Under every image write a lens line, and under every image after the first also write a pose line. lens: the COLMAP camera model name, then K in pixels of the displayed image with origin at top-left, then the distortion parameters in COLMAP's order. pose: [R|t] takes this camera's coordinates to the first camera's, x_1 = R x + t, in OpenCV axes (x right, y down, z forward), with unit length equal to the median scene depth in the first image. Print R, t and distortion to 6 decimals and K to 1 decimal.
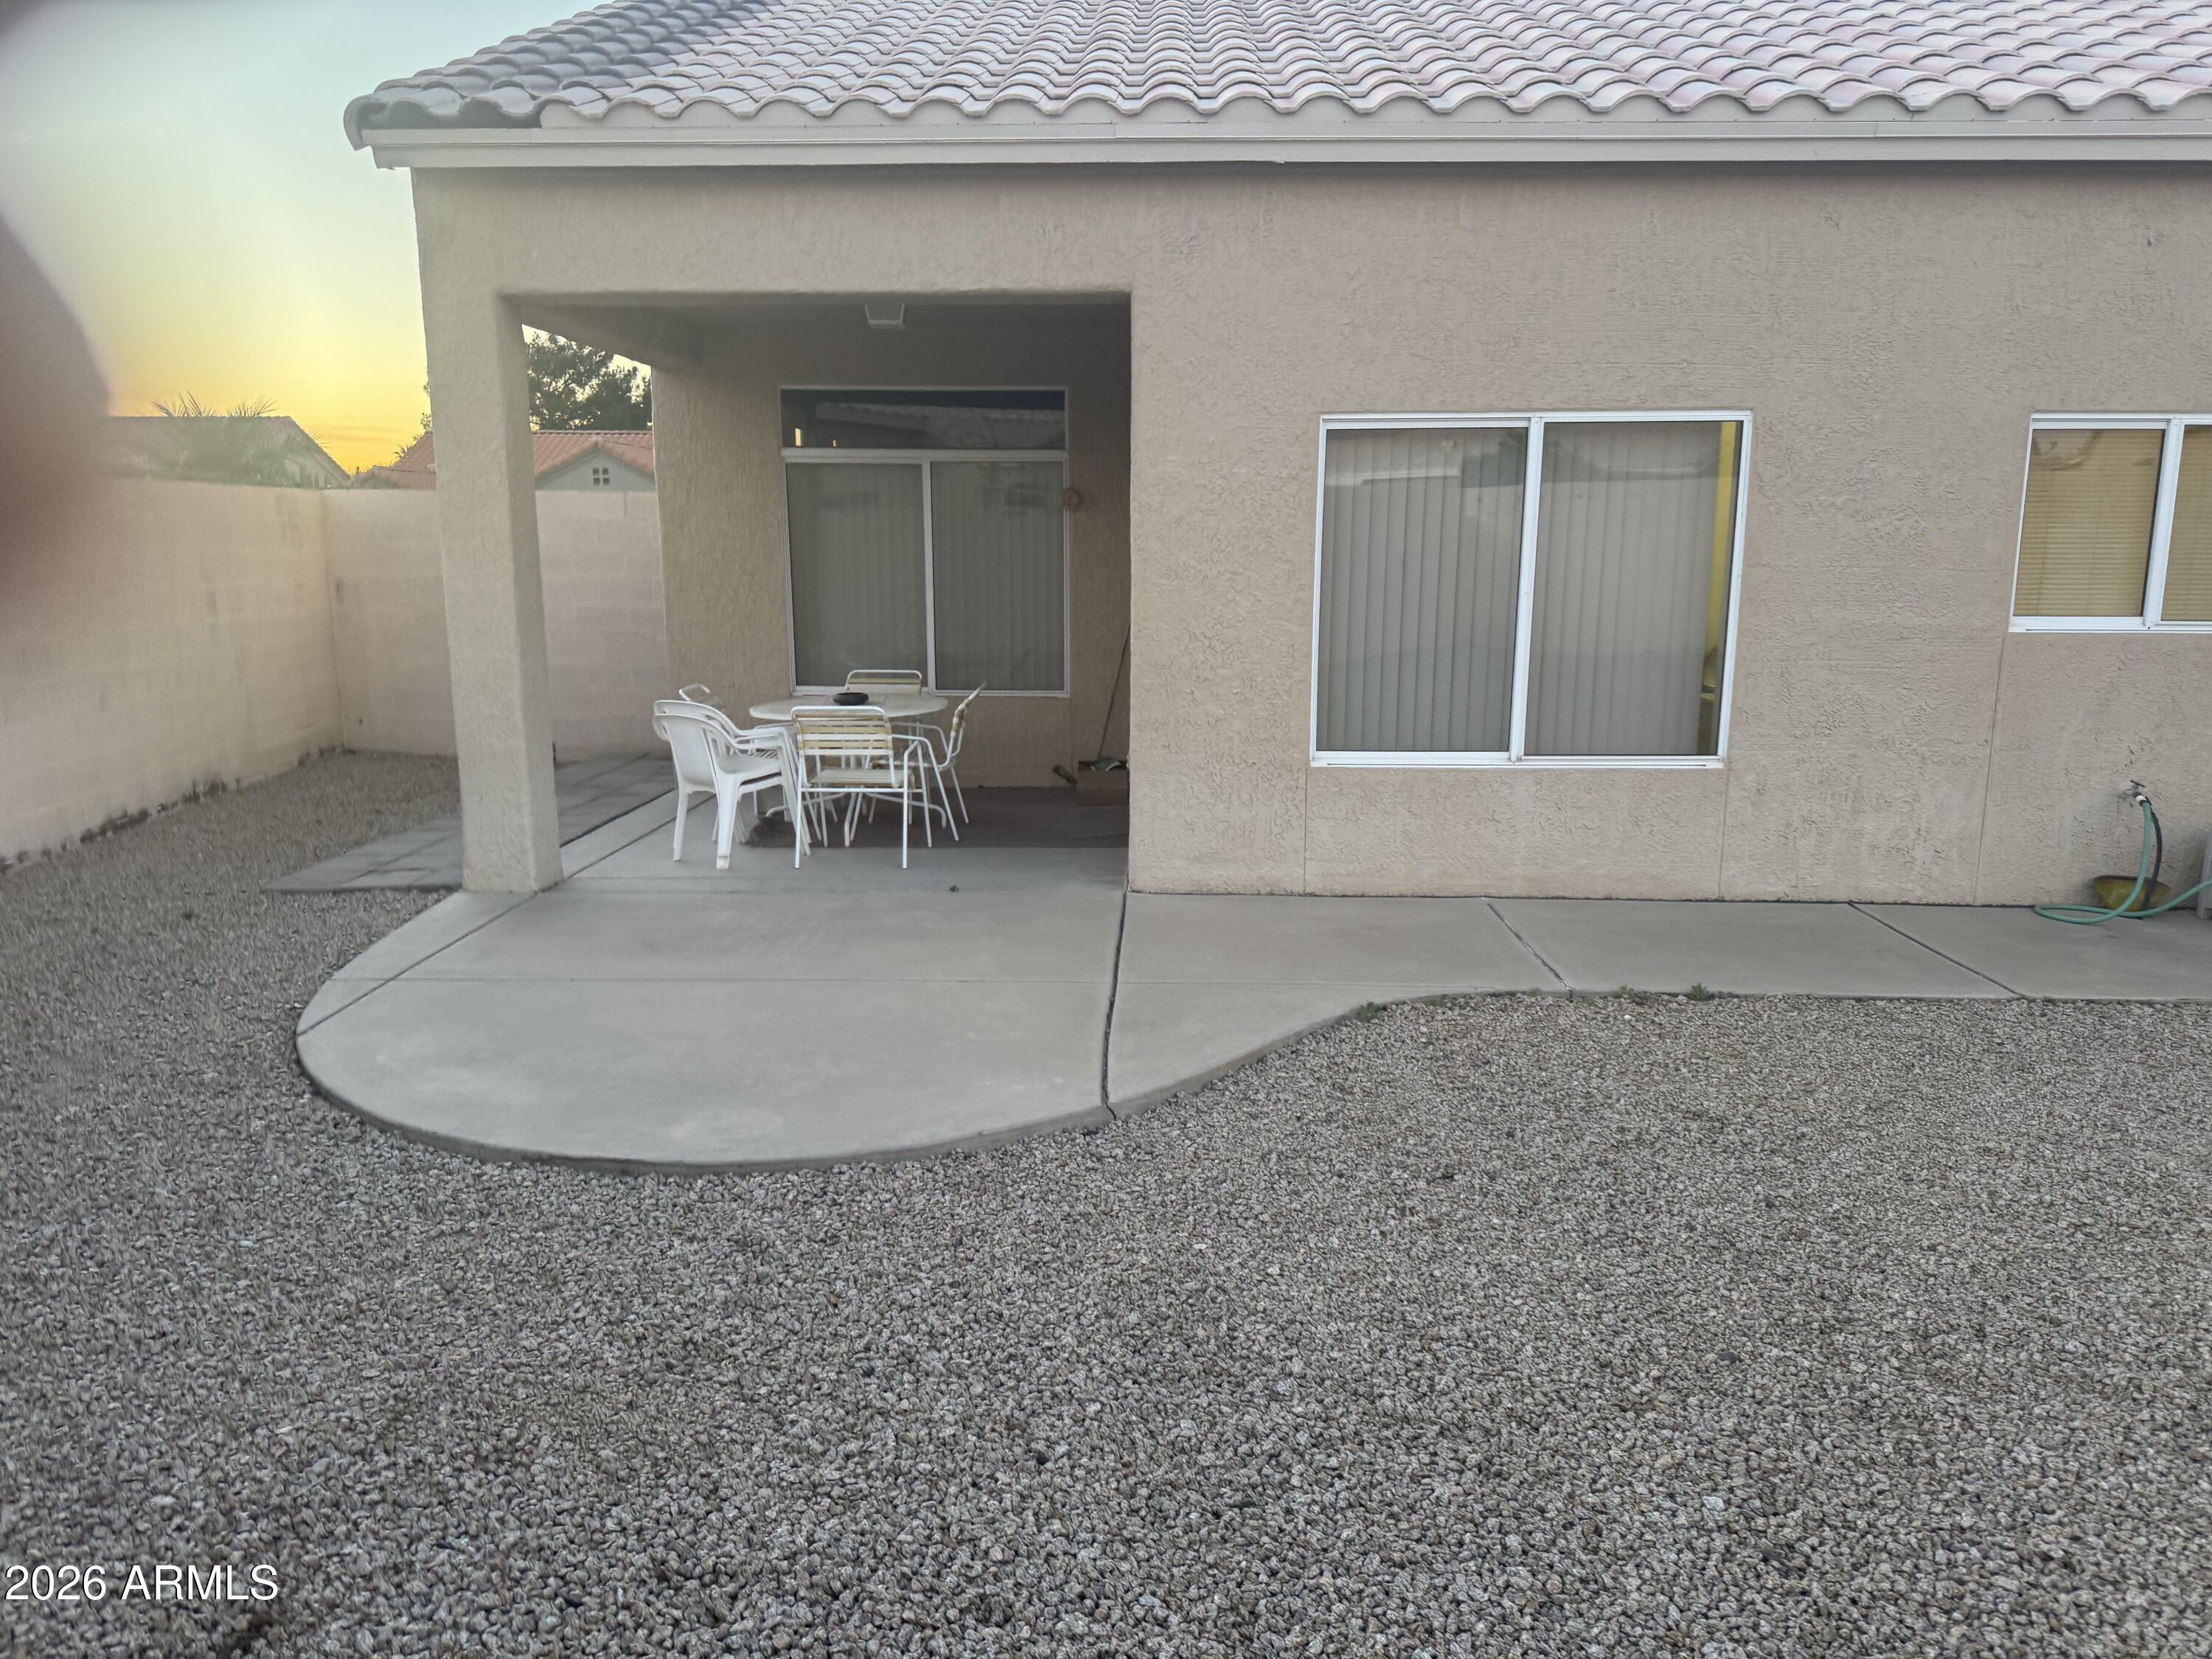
lens RADIAL K [[1544.3, 0, 1110.8], [0, 1544.3, 829.0], [0, 0, 1]] dist [0.072087, -0.084688]
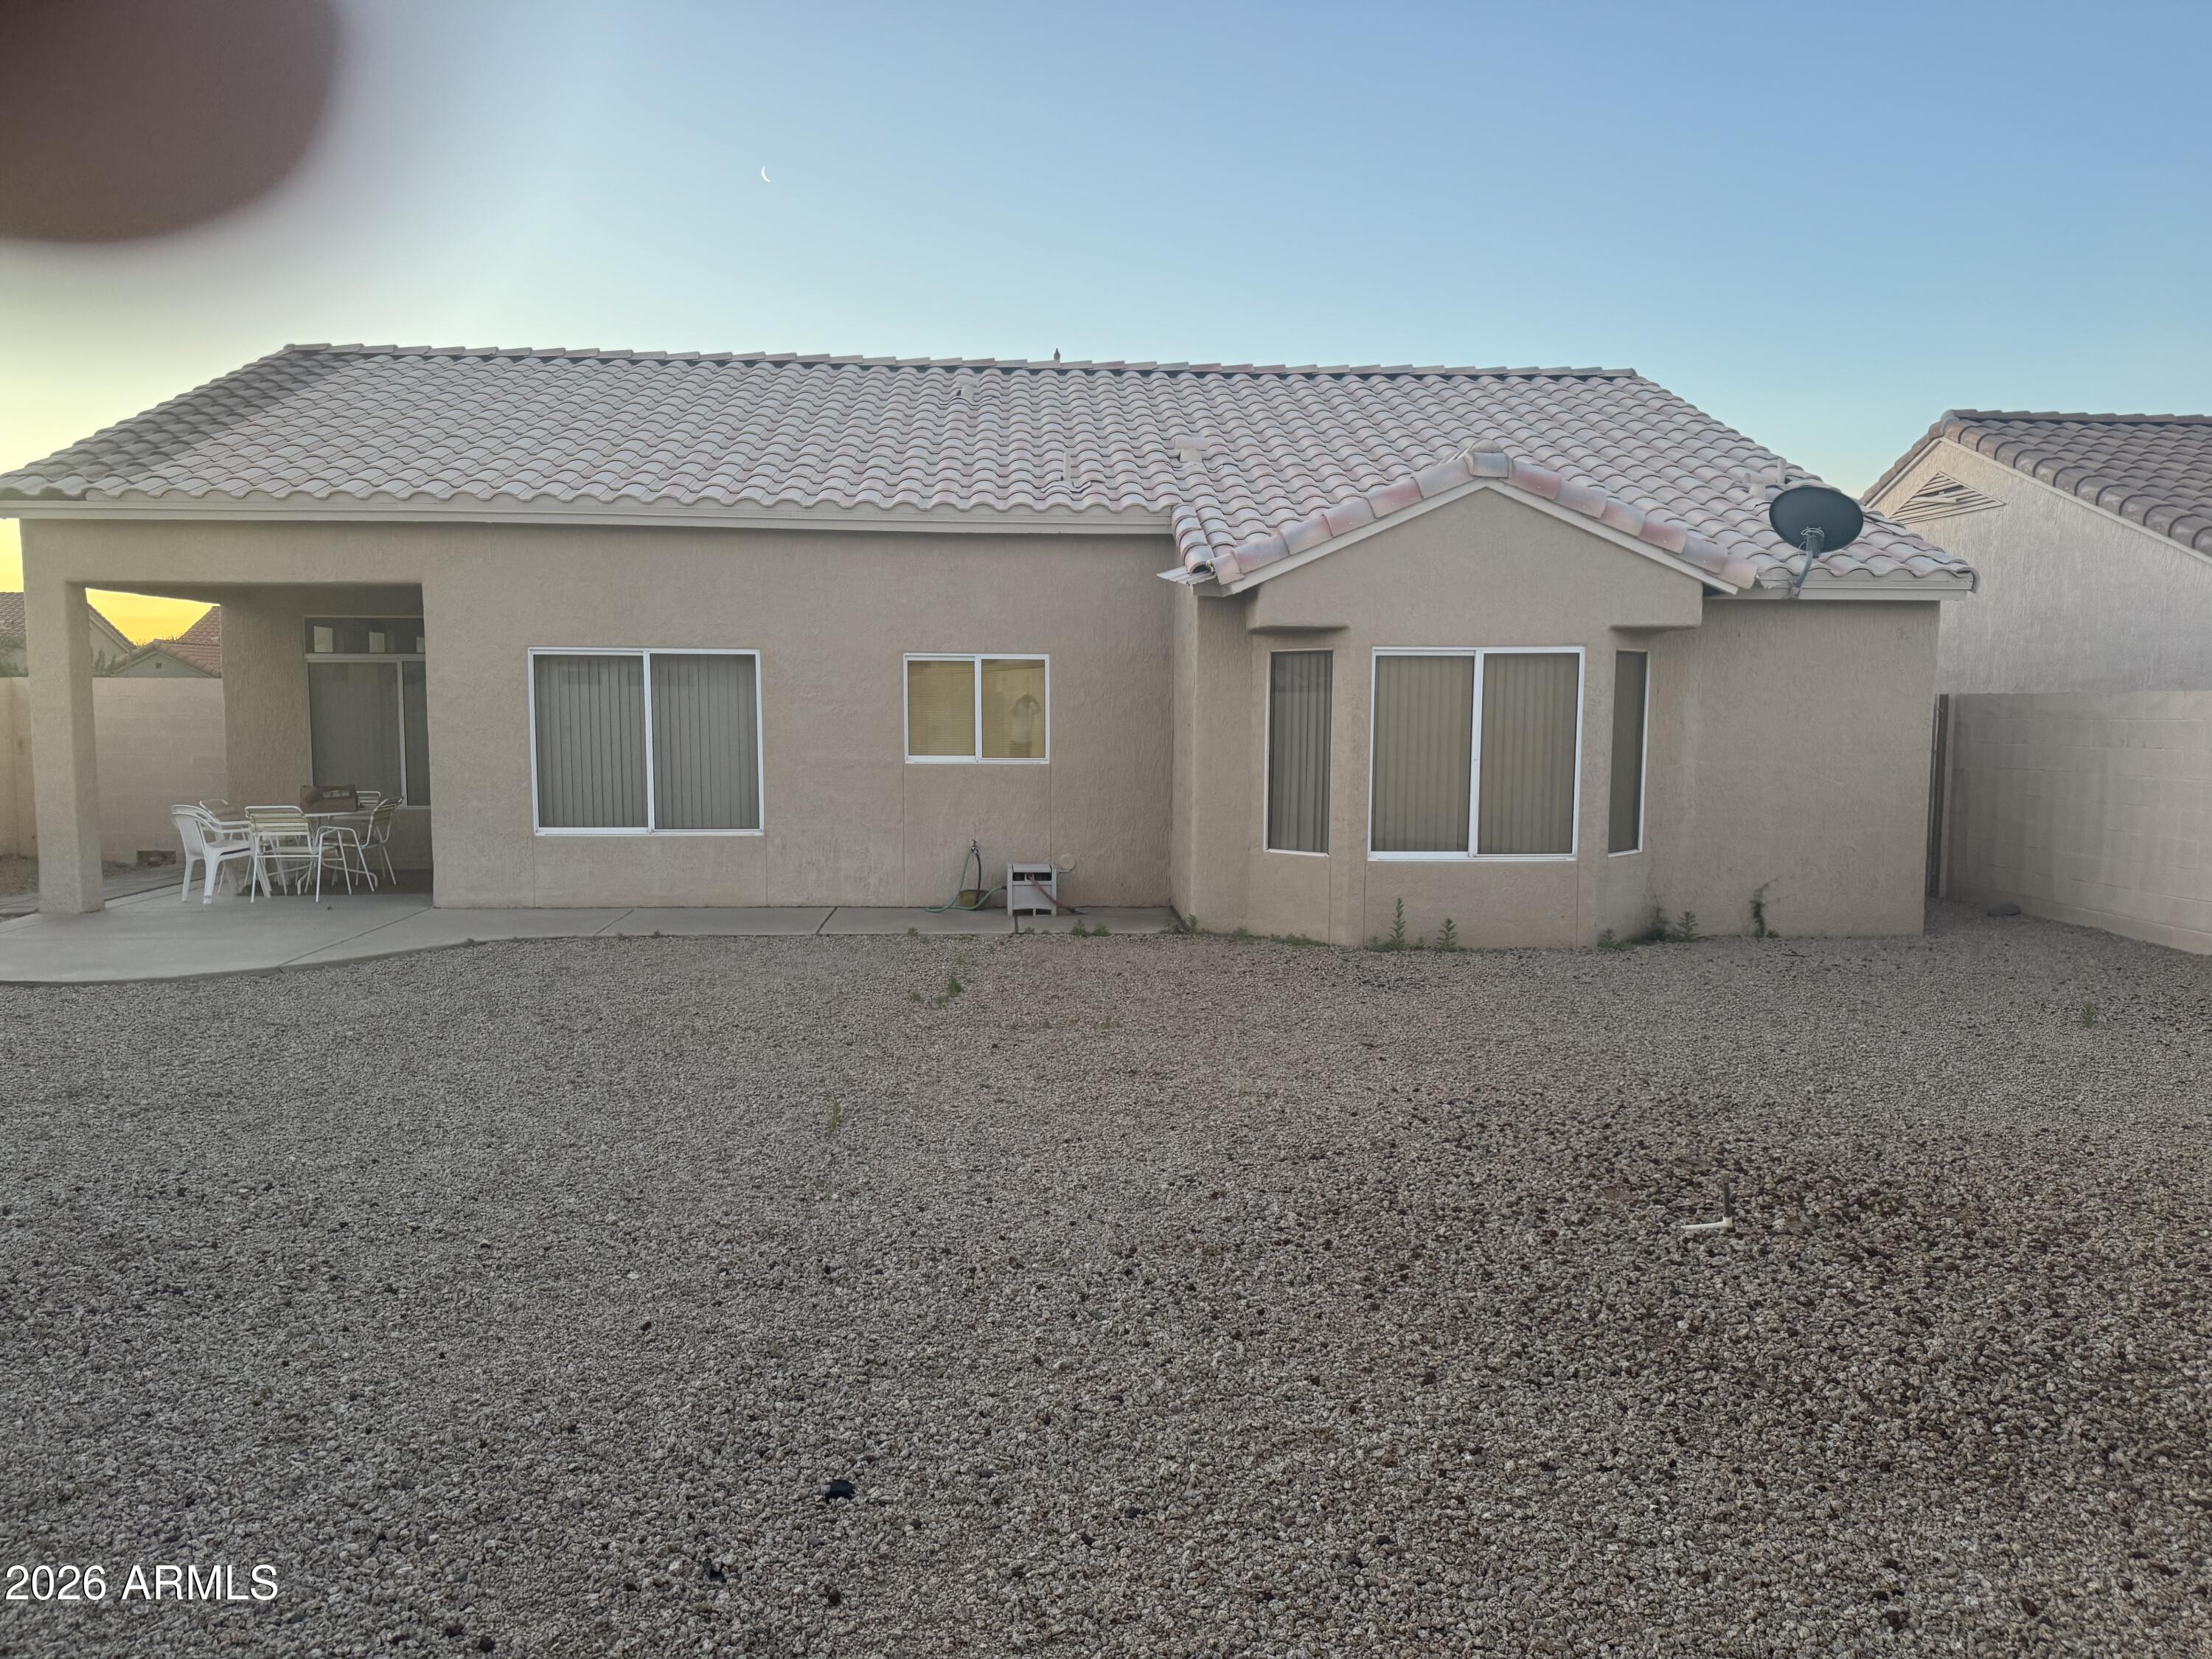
lens RADIAL K [[1544.3, 0, 1119.2], [0, 1544.3, 845.4], [0, 0, 1]] dist [0.072087, -0.084688]
pose [[0.994939, -0.008845, 0.100087, 0.629859], [0.018115, 0.995586, -0.092091, 0.152101], [-0.098831, 0.093438, 0.990708, -0.885437]]
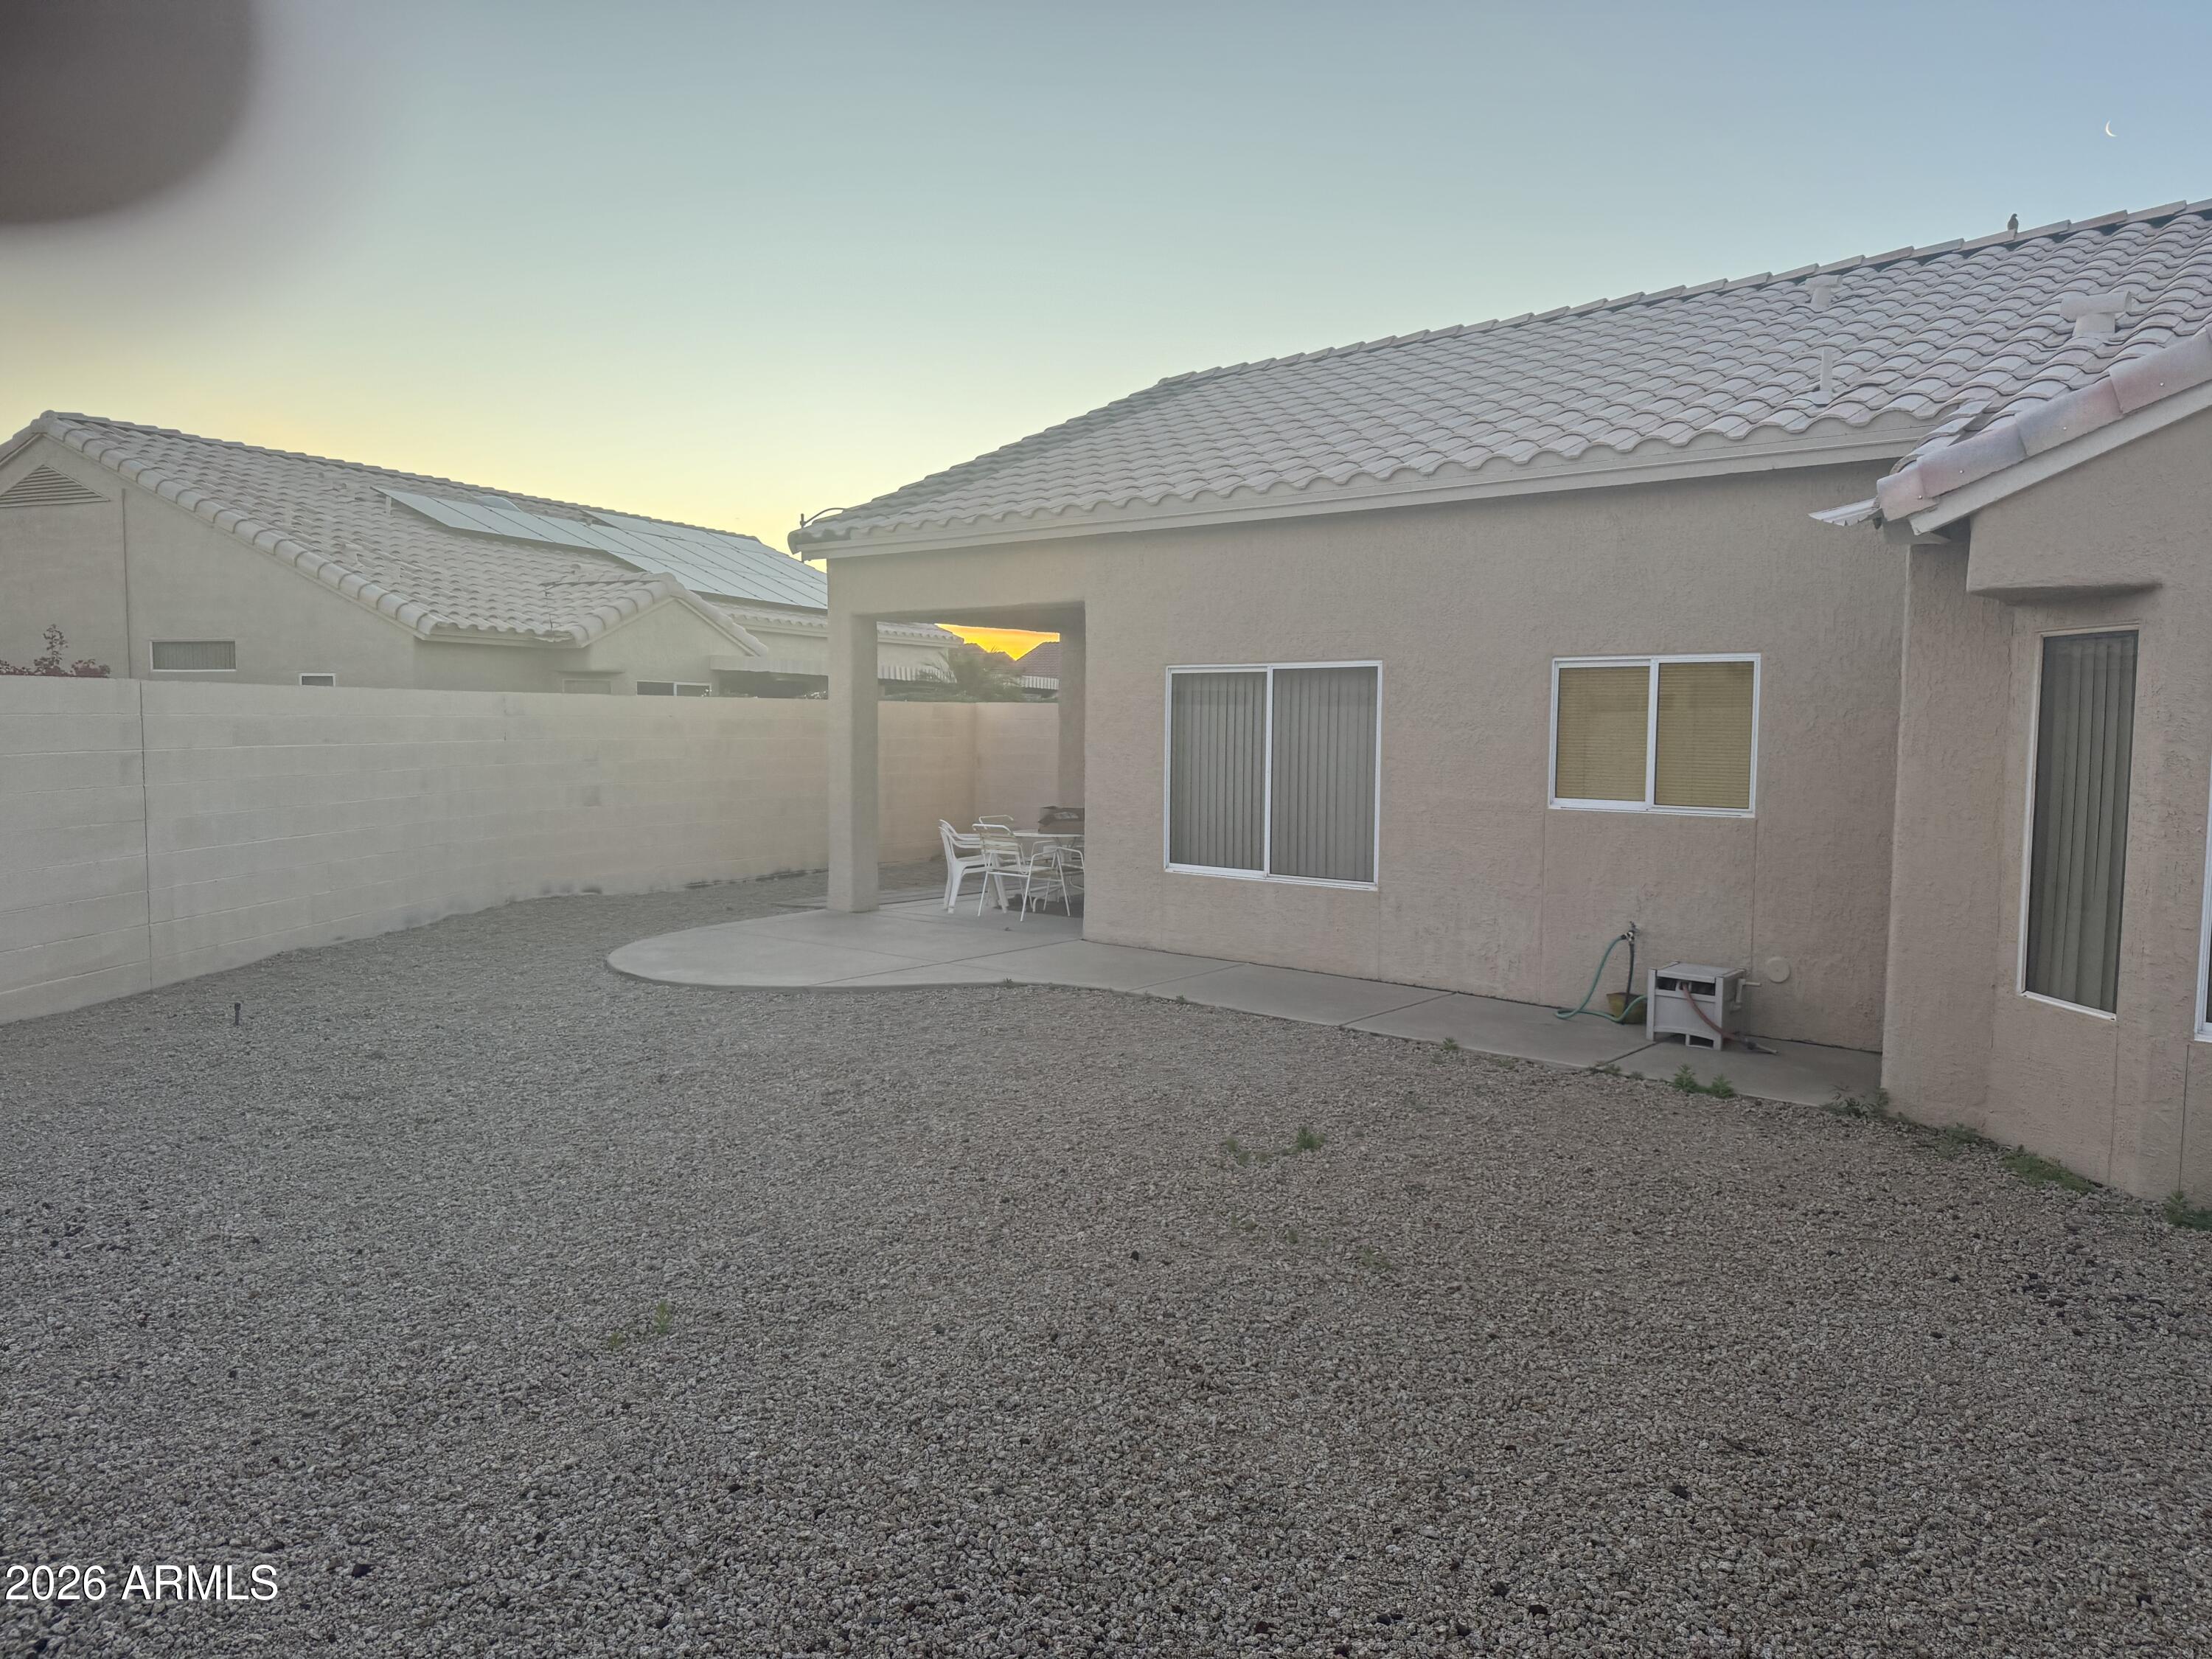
lens RADIAL K [[1544.3, 0, 1128.9], [0, 1544.3, 816.5], [0, 0, 1]] dist [0.072087, -0.084688]
pose [[0.783790, 0.043647, -0.619490, 1.119327], [-0.123158, 0.988639, -0.086166, 0.047484], [0.608691, 0.143831, 0.780261, -0.314763]]
